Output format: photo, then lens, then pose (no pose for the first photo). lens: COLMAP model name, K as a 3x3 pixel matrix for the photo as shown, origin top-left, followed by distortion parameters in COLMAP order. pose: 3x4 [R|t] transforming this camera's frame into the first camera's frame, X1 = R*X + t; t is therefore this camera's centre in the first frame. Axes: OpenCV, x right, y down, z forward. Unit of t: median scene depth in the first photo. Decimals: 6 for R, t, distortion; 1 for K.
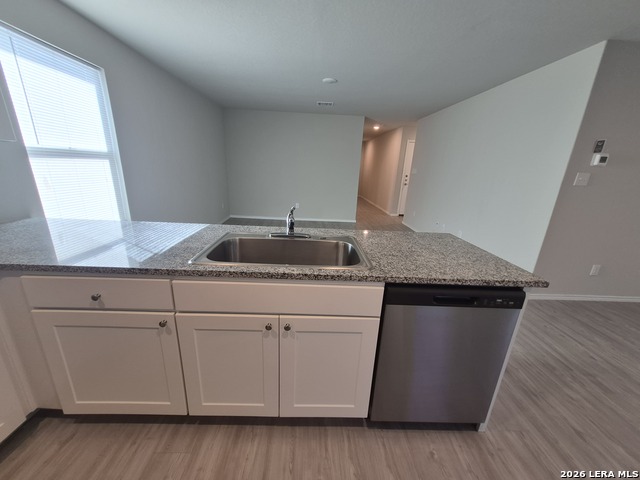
lens RADIAL K [[251.3, 0, 315.2], [0, 251.3, 242.8], [0, 0, 1]] dist [0.008664, -0.000495]
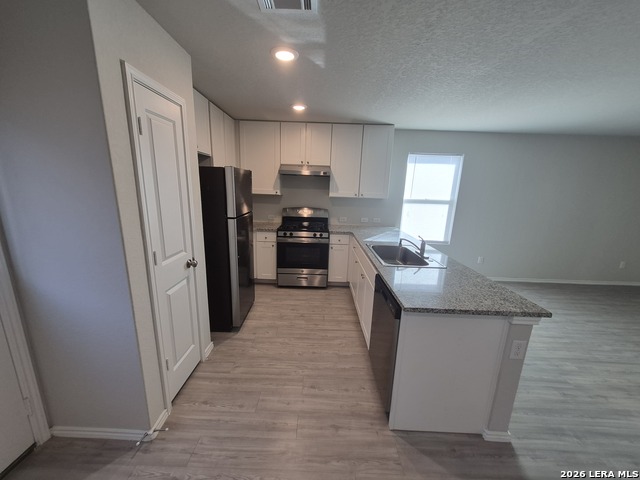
lens RADIAL K [[251.3, 0, 315.2], [0, 251.3, 242.8], [0, 0, 1]] dist [0.008664, -0.000495]
pose [[-0.032648, 0.176537, -0.983752, 0.970978], [-0.325912, 0.928596, 0.177455, -0.103003], [0.944836, 0.326411, 0.027218, 0.194534]]
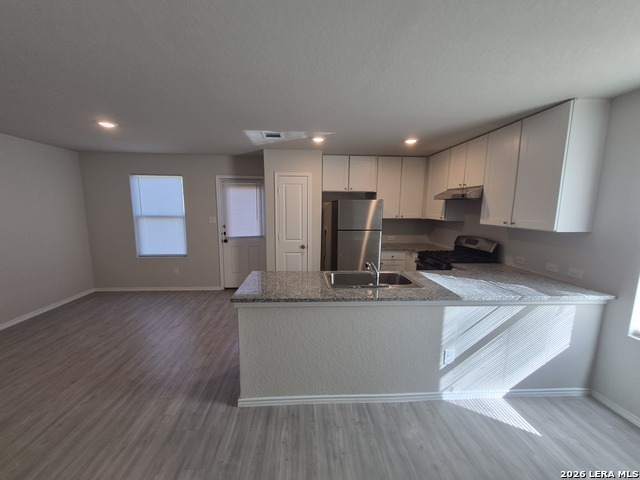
lens RADIAL K [[251.3, 0, 315.2], [0, 251.3, 242.8], [0, 0, 1]] dist [0.008664, -0.000495]
pose [[-0.998047, -0.046732, -0.041459, 0.194654], [-0.059936, 0.903455, 0.424473, -0.523205], [0.017620, 0.426128, -0.904491, 1.396401]]
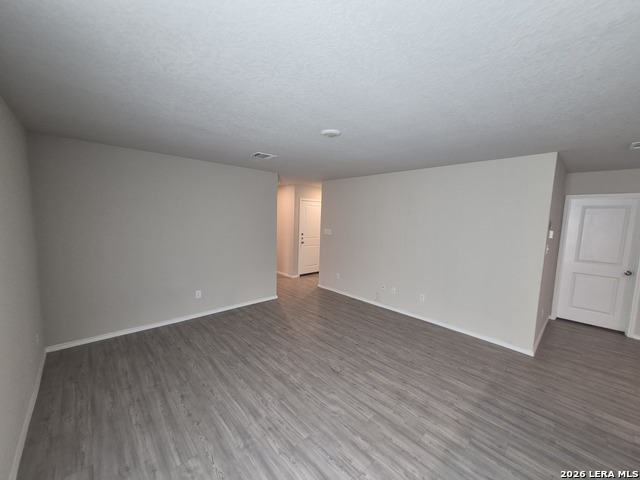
lens RADIAL K [[251.3, 0, 315.2], [0, 251.3, 242.8], [0, 0, 1]] dist [0.008664, -0.000495]
pose [[0.750497, -0.091234, 0.654547, -0.663564], [0.198400, 0.975844, -0.091467, -0.410431], [-0.630390, 0.198508, 0.750468, 0.800472]]
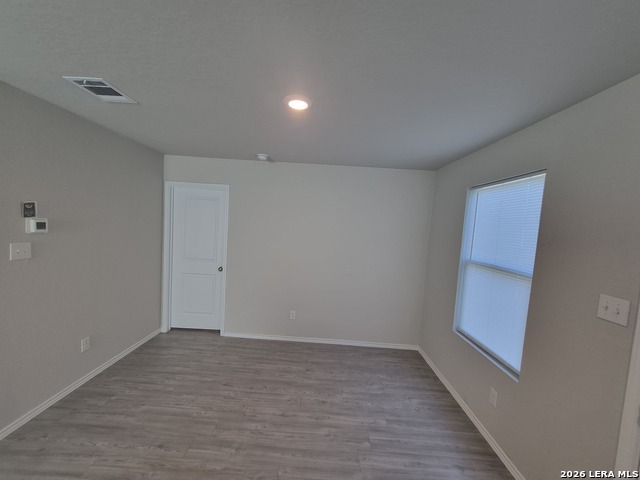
lens RADIAL K [[251.3, 0, 315.2], [0, 251.3, 242.8], [0, 0, 1]] dist [0.008664, -0.000495]
pose [[0.051703, -0.113472, 0.992195, 0.373914], [0.233741, 0.967302, 0.098445, -0.150796], [-0.970923, 0.226827, 0.076536, 0.105333]]
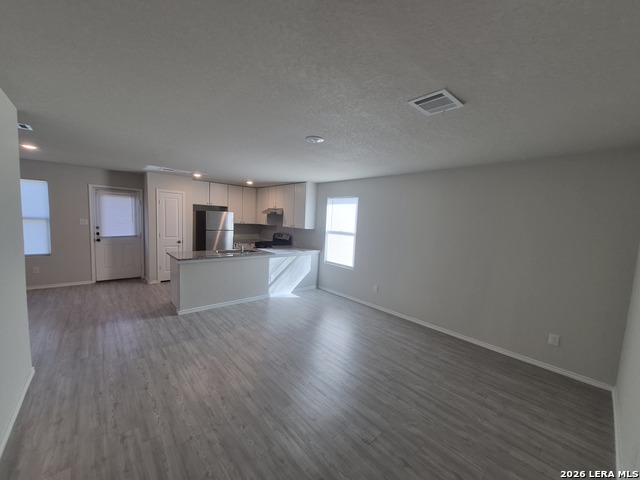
lens RADIAL K [[251.3, 0, 315.2], [0, 251.3, 242.8], [0, 0, 1]] dist [0.008664, -0.000495]
pose [[-0.761400, -0.019066, -0.648002, 0.788120], [-0.266337, 0.920515, 0.285861, -0.818036], [0.591046, 0.390241, -0.705958, 2.387113]]
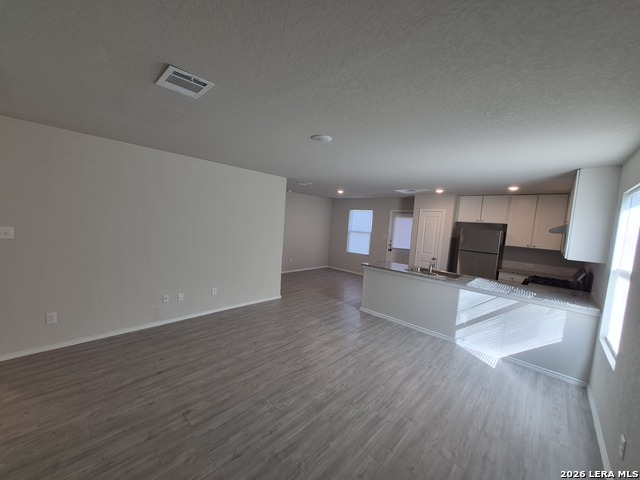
lens RADIAL K [[251.3, 0, 315.2], [0, 251.3, 242.8], [0, 0, 1]] dist [0.008664, -0.000495]
pose [[-0.705767, -0.150682, 0.692234, -0.669728], [0.113366, 0.940506, 0.320306, -0.850618], [-0.699315, 0.304537, -0.646696, 2.246401]]
